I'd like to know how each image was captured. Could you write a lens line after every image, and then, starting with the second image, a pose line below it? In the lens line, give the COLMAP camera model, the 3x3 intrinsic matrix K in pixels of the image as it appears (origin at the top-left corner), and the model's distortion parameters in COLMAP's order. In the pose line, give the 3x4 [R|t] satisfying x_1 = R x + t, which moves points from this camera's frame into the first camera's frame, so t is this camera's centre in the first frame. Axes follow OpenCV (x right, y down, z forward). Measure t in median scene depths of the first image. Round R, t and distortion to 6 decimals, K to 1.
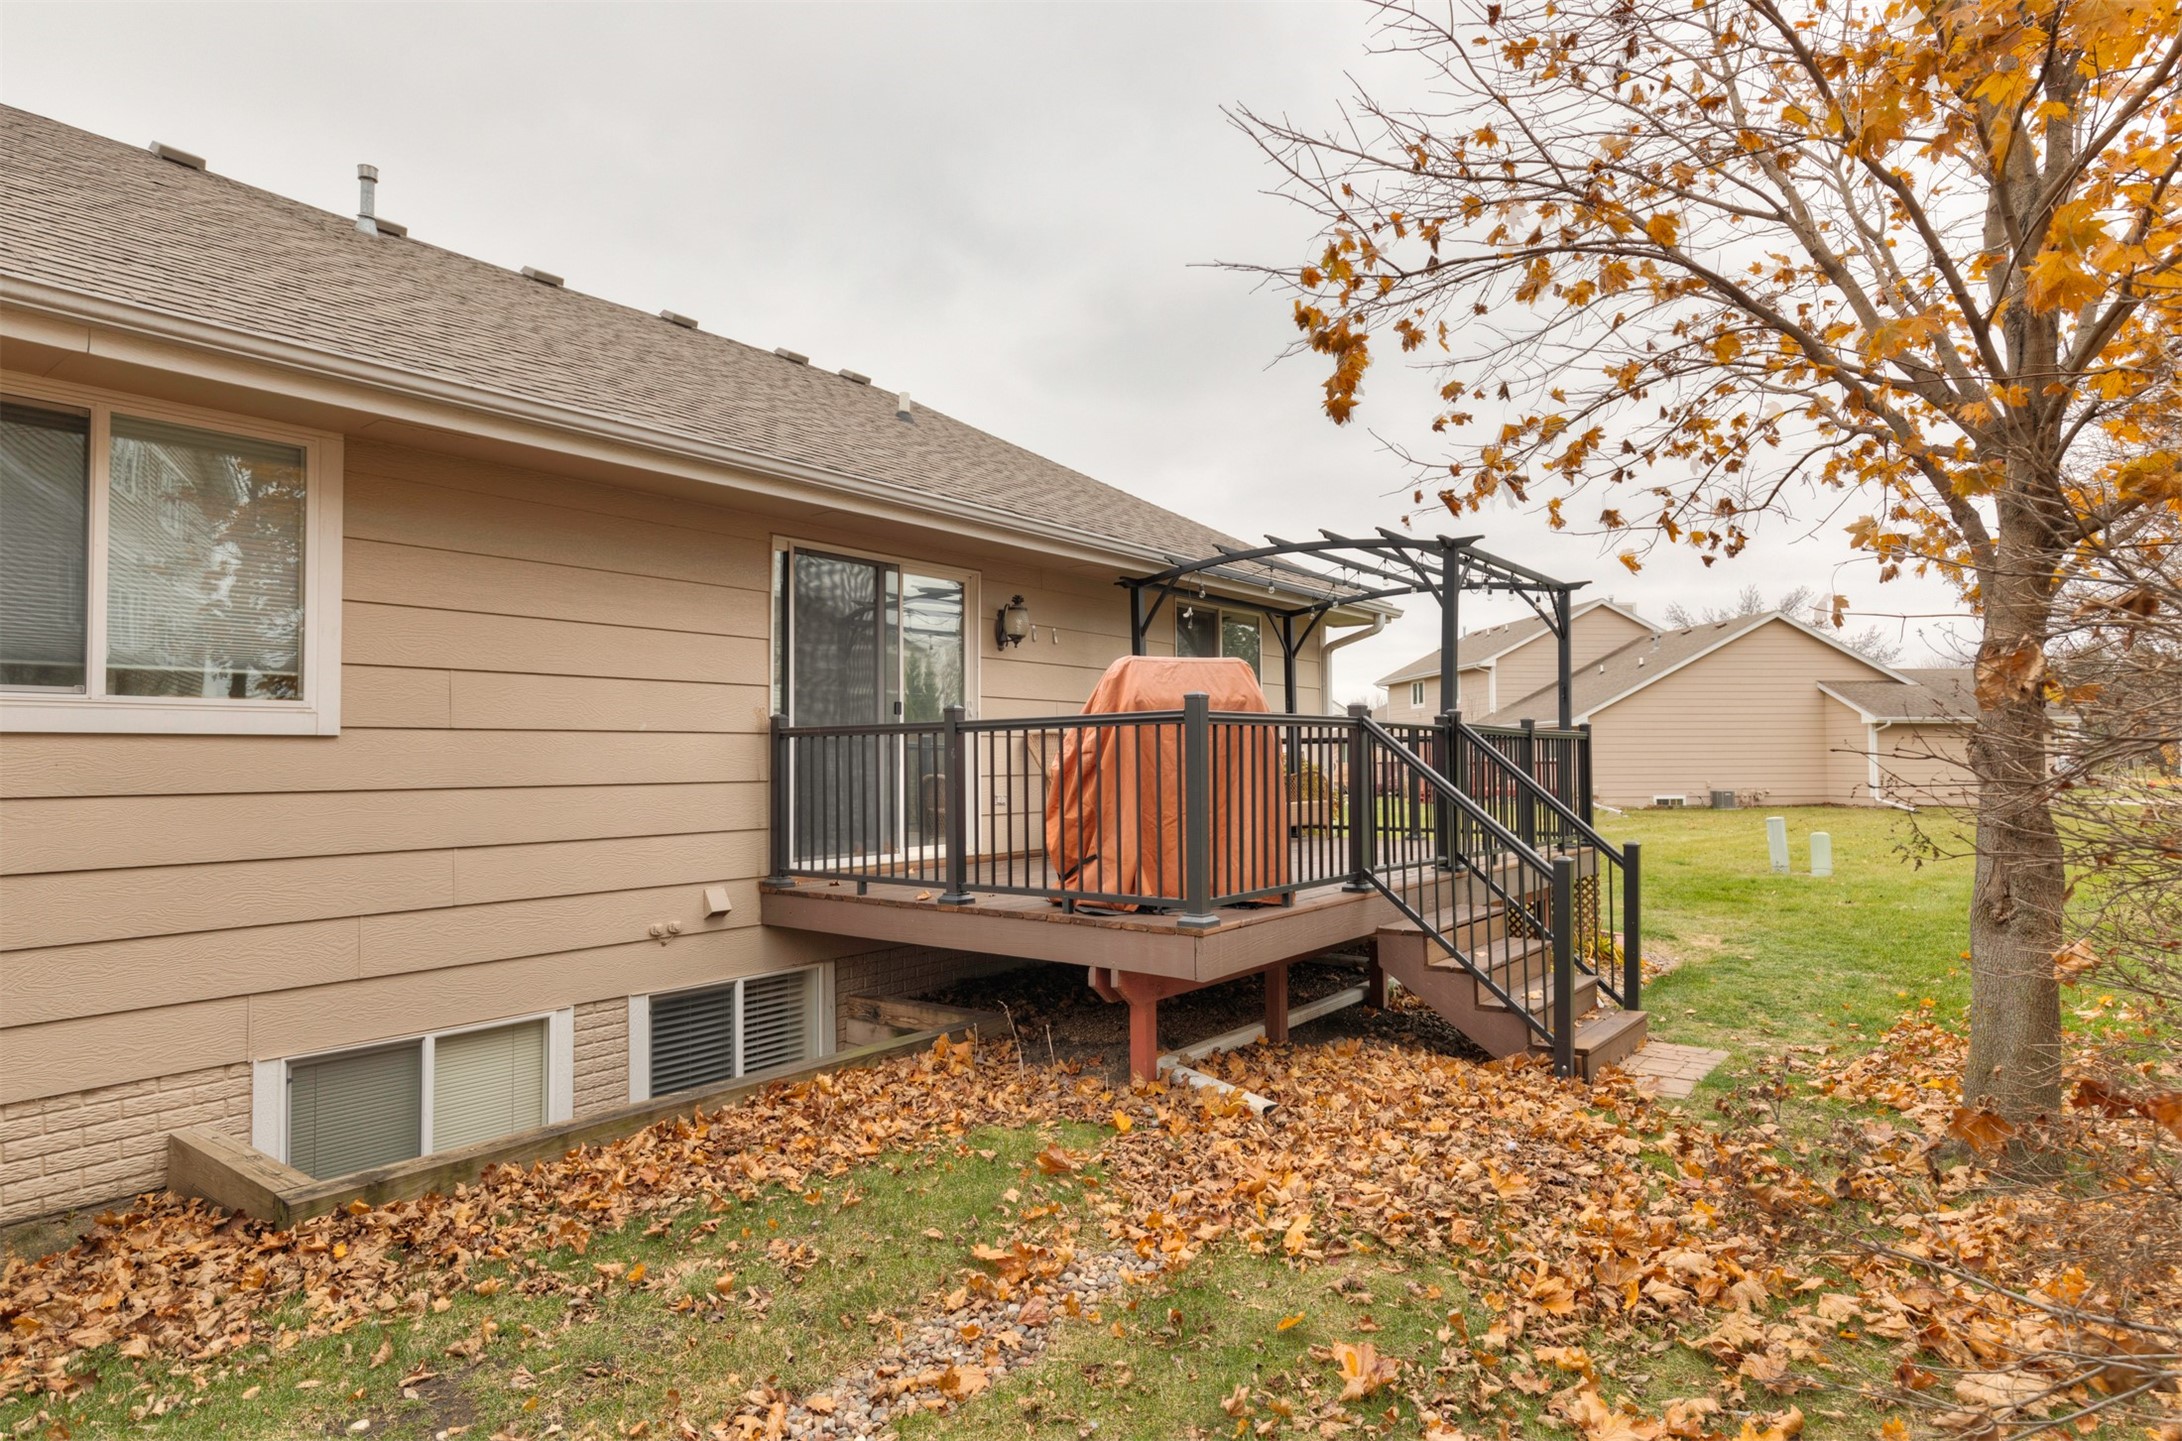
lens RADIAL K [[1276.6, 0, 1091.0], [0, 1276.6, 720.5], [0, 0, 1]] dist [0.002578, 0.000062]
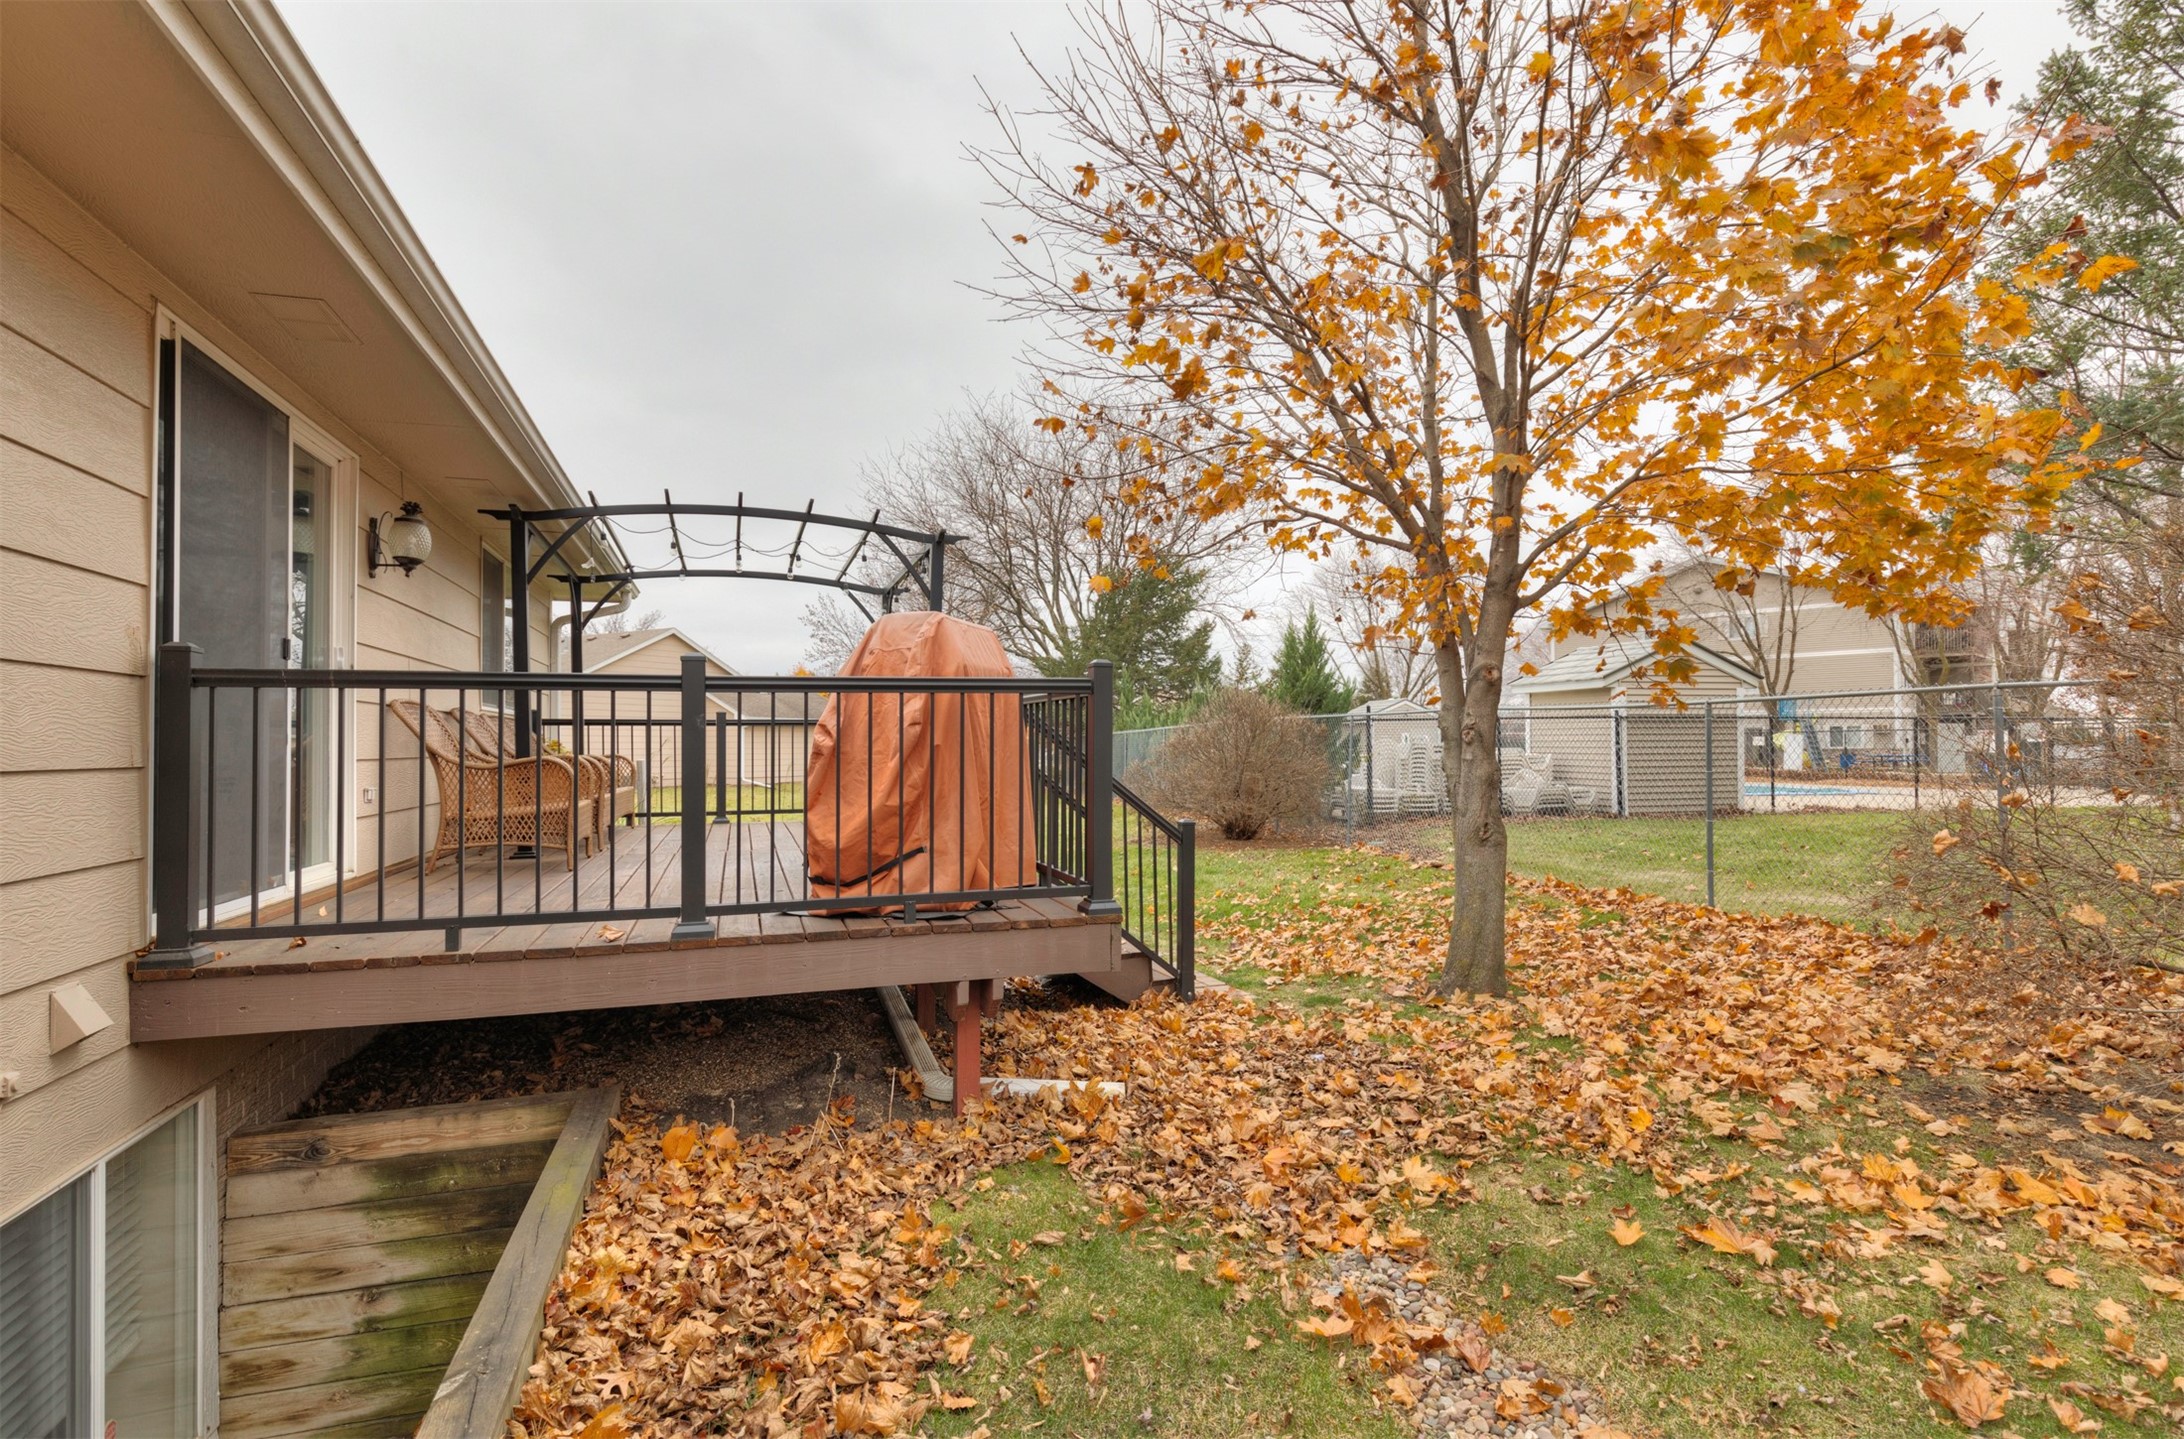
lens RADIAL K [[1043.6, 0, 1186.1], [0, 1043.6, 720.4], [0, 0, 1]] dist [-0.000679, -0.000341]
pose [[0.523317, 0.022618, 0.851838, -0.453552], [-0.023318, 0.999653, -0.012218, 0.026549], [-0.851819, -0.013469, 0.523663, 0.475398]]
